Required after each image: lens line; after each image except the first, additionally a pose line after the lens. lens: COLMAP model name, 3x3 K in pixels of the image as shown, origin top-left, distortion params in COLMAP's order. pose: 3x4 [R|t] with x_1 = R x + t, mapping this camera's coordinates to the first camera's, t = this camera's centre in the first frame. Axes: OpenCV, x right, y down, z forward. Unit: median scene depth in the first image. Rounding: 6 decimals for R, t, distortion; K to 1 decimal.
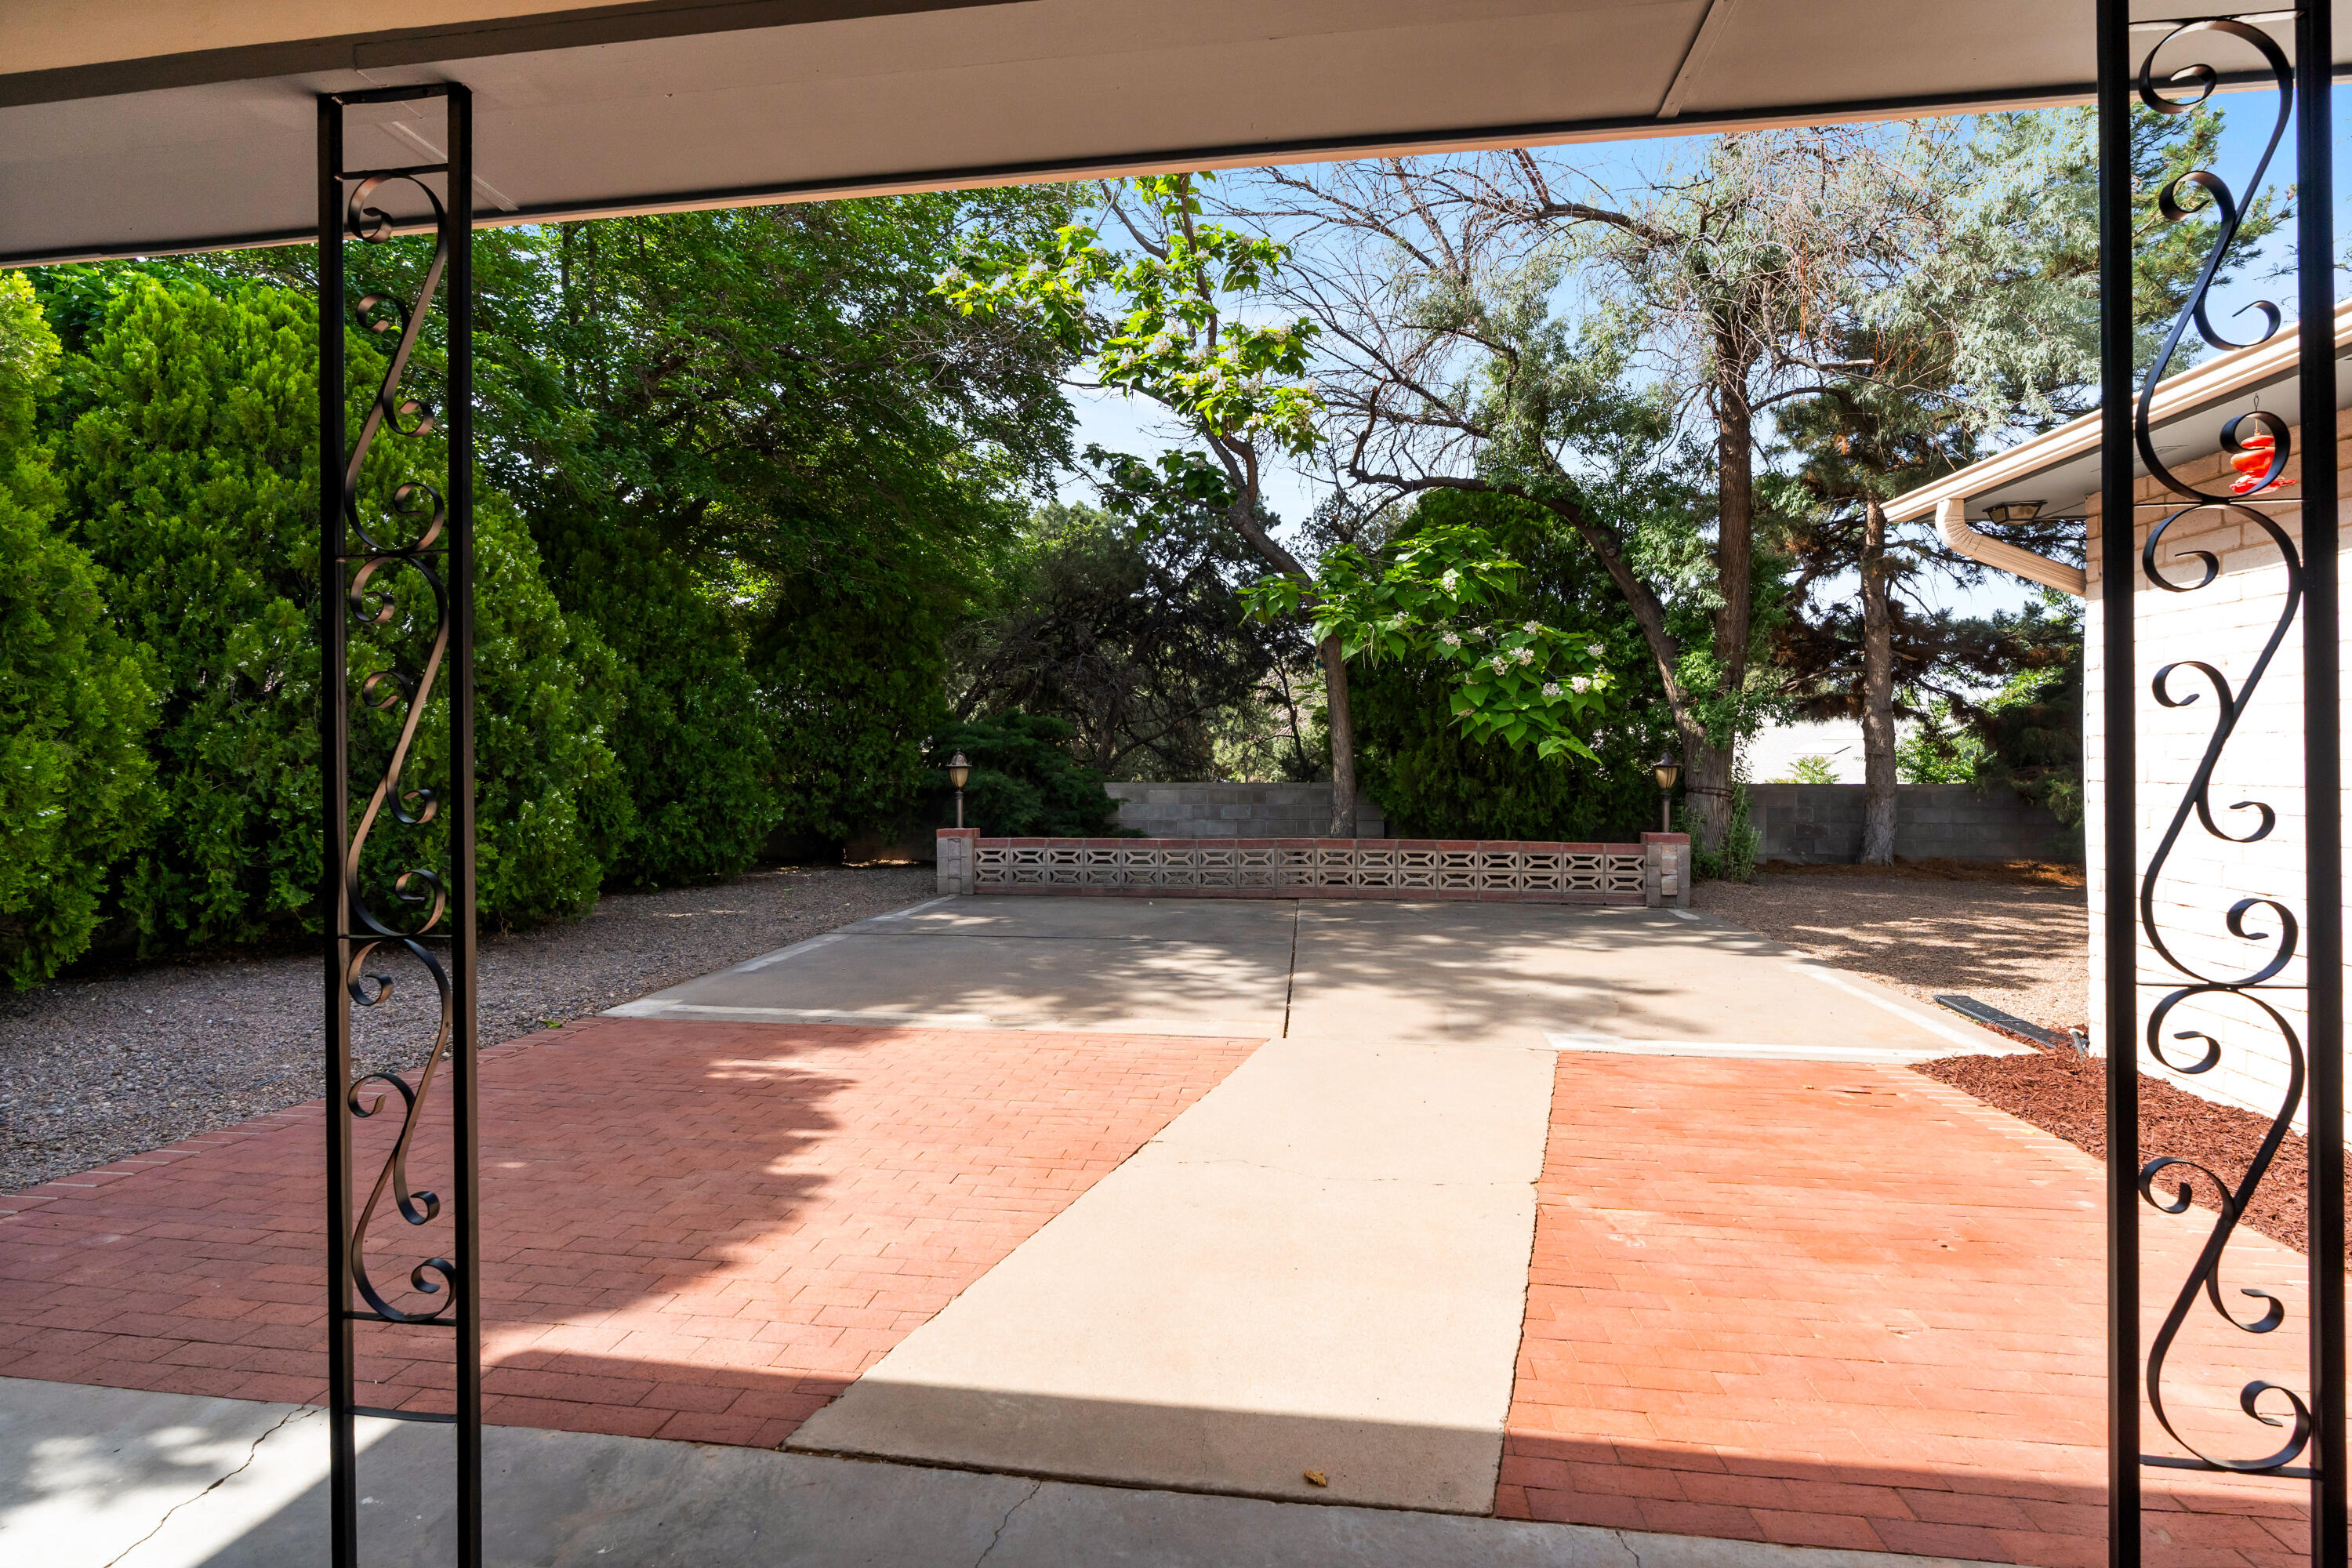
lens RADIAL K [[1129.9, 0, 1182.7], [0, 1129.9, 763.6], [0, 0, 1]] dist [-0.009567, -0.000060]
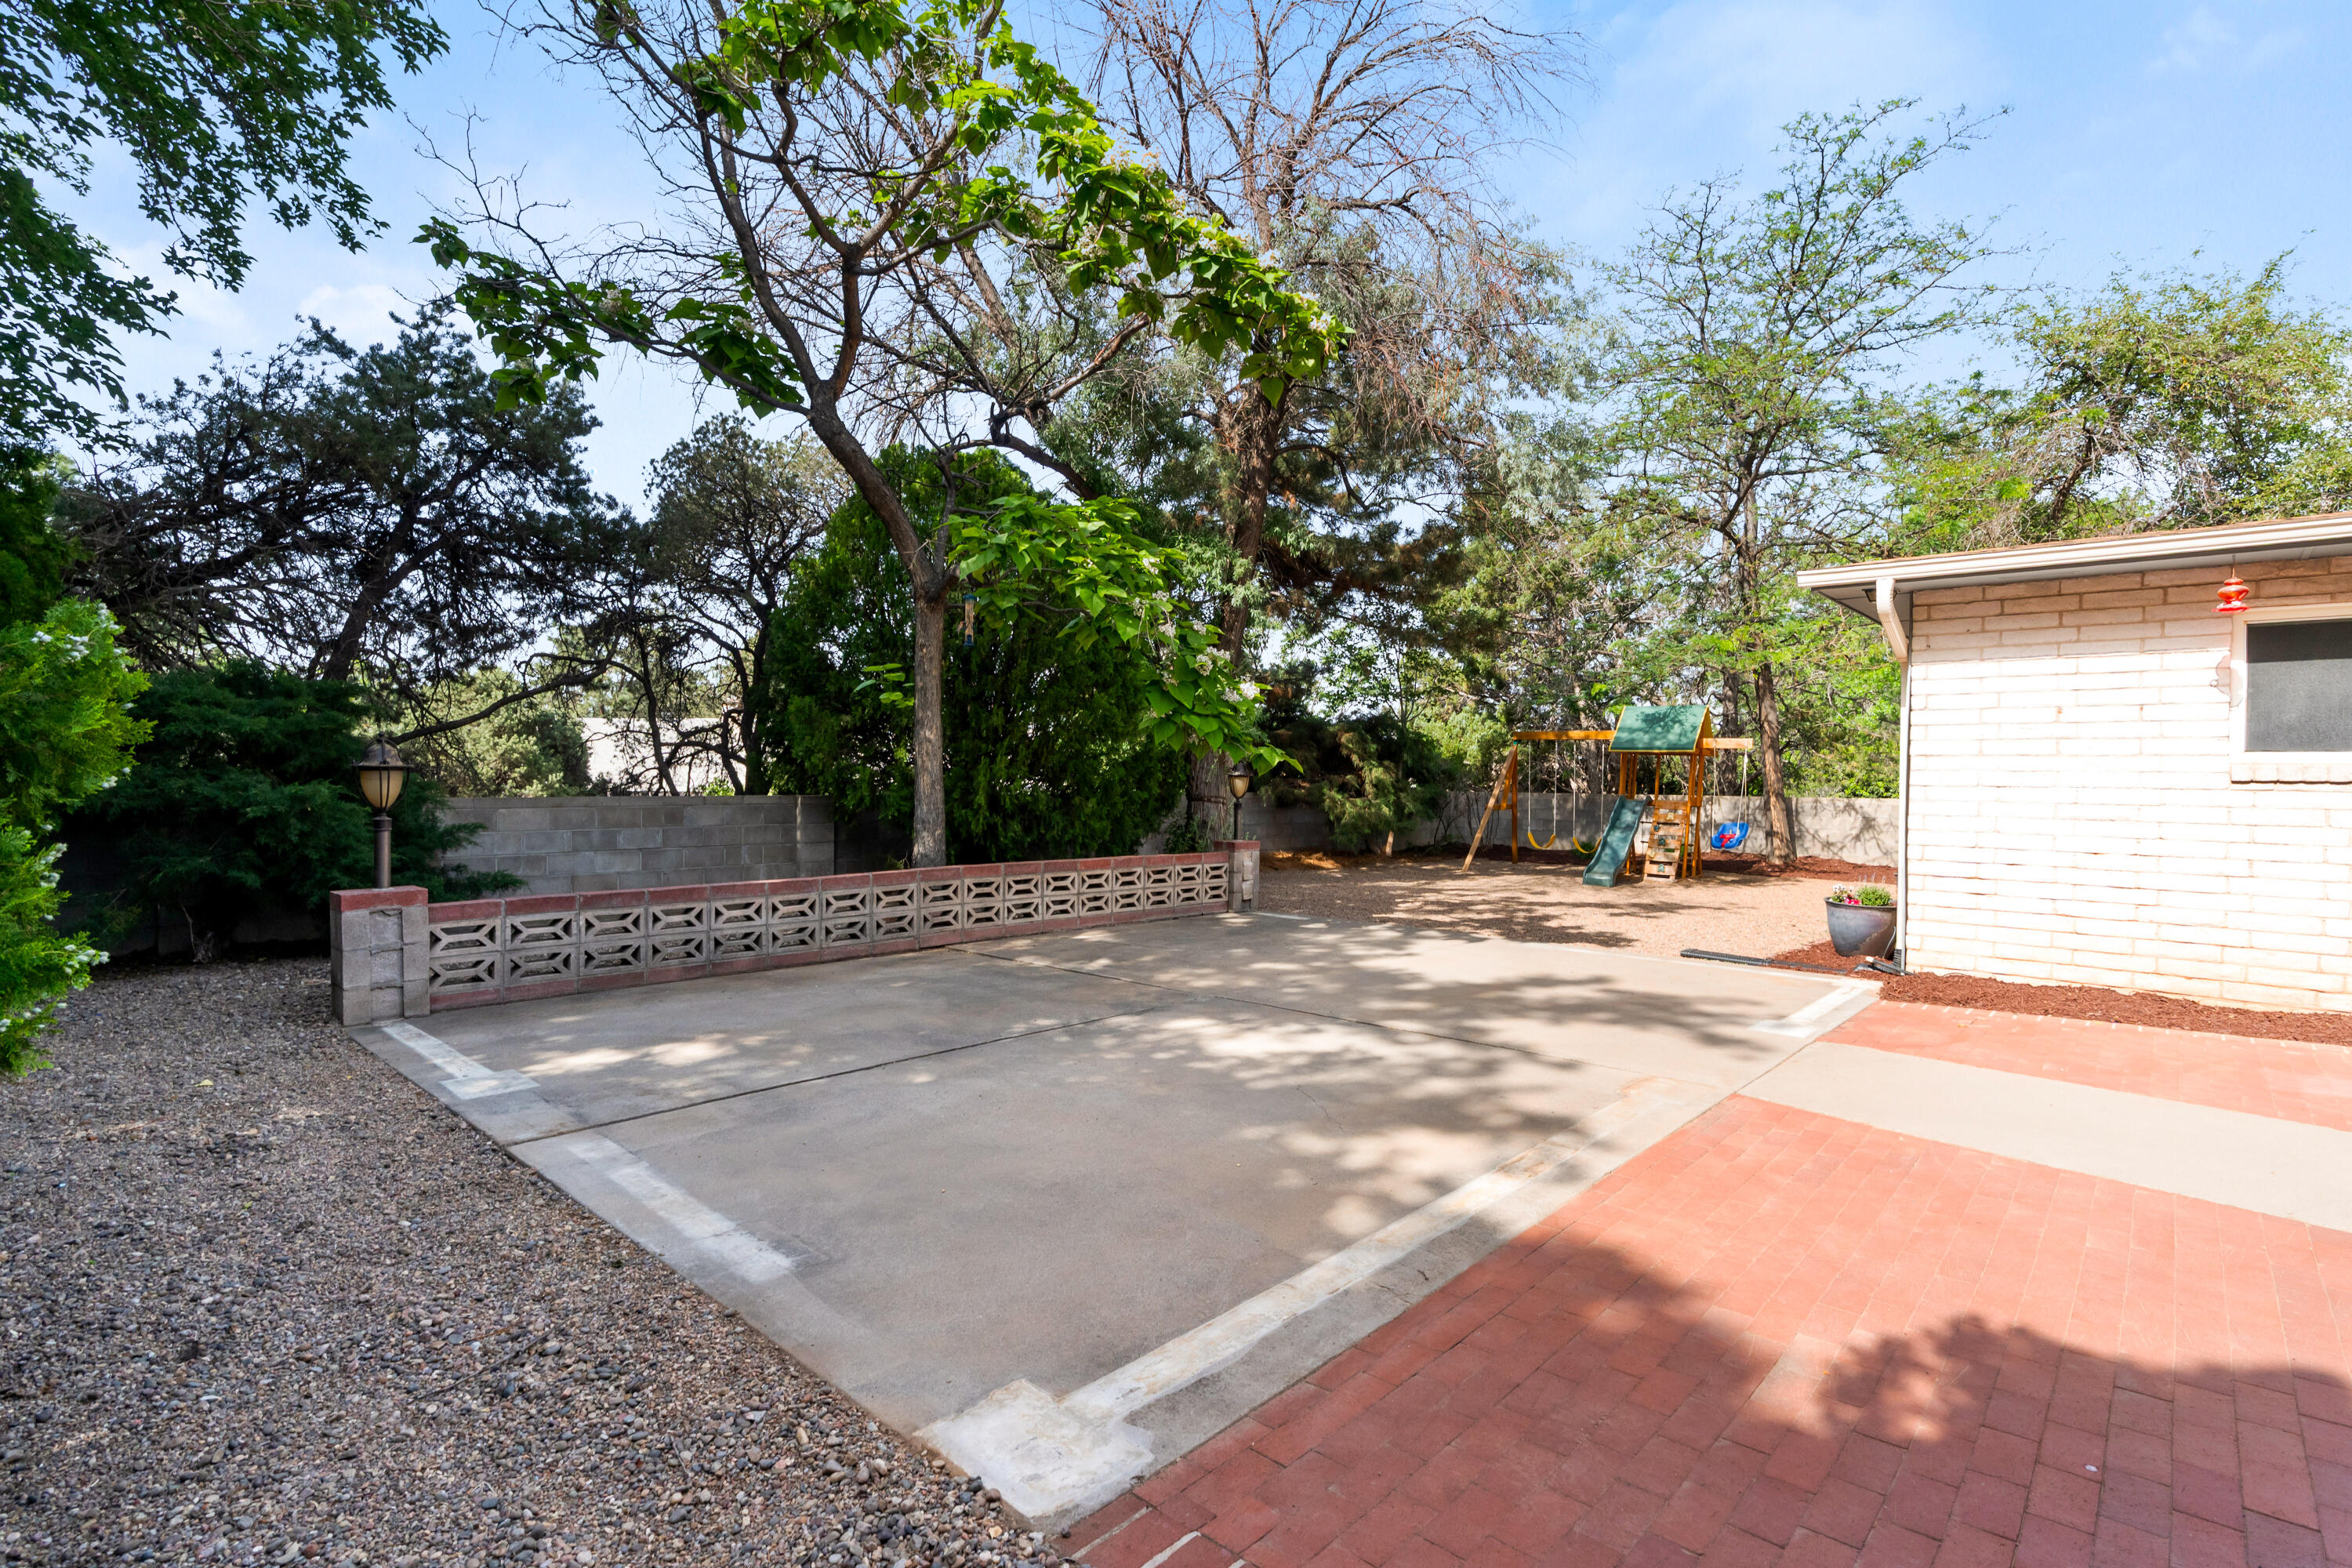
lens RADIAL K [[1086.8, 0, 1213.2], [0, 1086.8, 778.9], [0, 0, 1]] dist [0.000465, 0.000160]
pose [[0.564197, 0.006218, 0.825617, -0.421422], [-0.004454, 0.999980, -0.004487, 0.008612], [-0.825628, -0.001146, 0.564213, 0.447822]]
